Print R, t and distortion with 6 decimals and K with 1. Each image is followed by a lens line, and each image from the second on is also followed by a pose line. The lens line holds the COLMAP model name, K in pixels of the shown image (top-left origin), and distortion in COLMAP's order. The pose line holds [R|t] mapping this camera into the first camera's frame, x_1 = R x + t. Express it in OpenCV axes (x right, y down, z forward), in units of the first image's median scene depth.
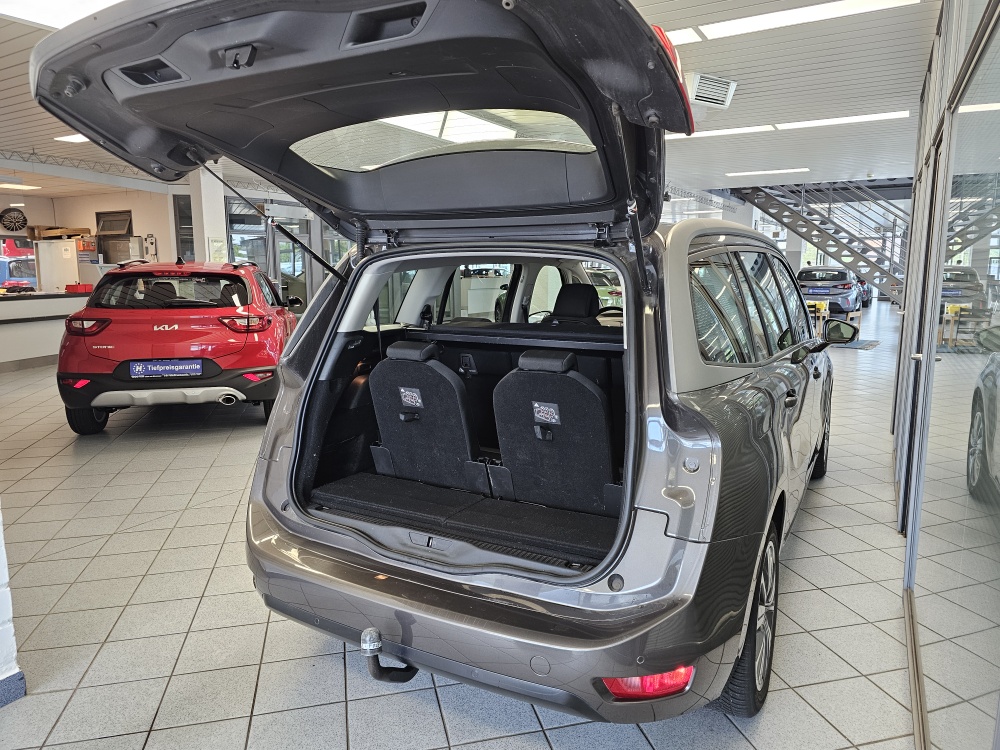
lens RADIAL K [[677.9, 0, 500.0], [0, 677.9, 364.6], [0, 0, 1]] dist [0.052295, -0.077201]
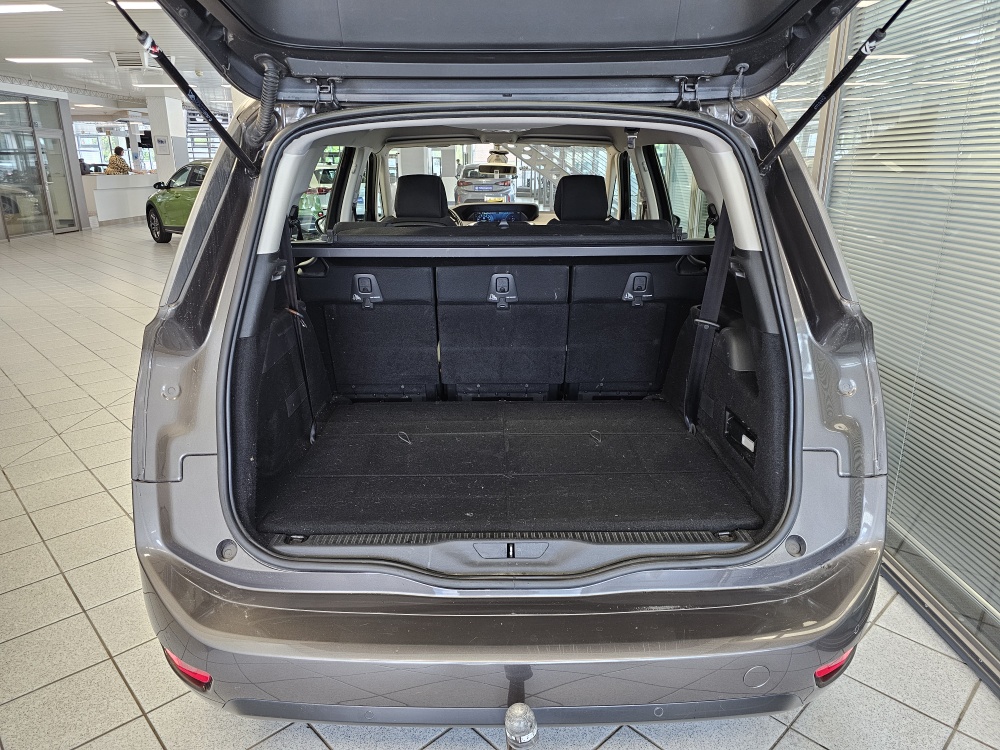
lens RADIAL K [[692.3, 0, 500.0], [0, 692.3, 375.0], [0, 0, 1]] dist [0.052315, -0.000614]
pose [[0.870828, -0.147876, 0.468820, -0.387698], [0.074922, 0.982466, 0.170724, -0.035342], [-0.485846, -0.113546, 0.866638, 0.378344]]
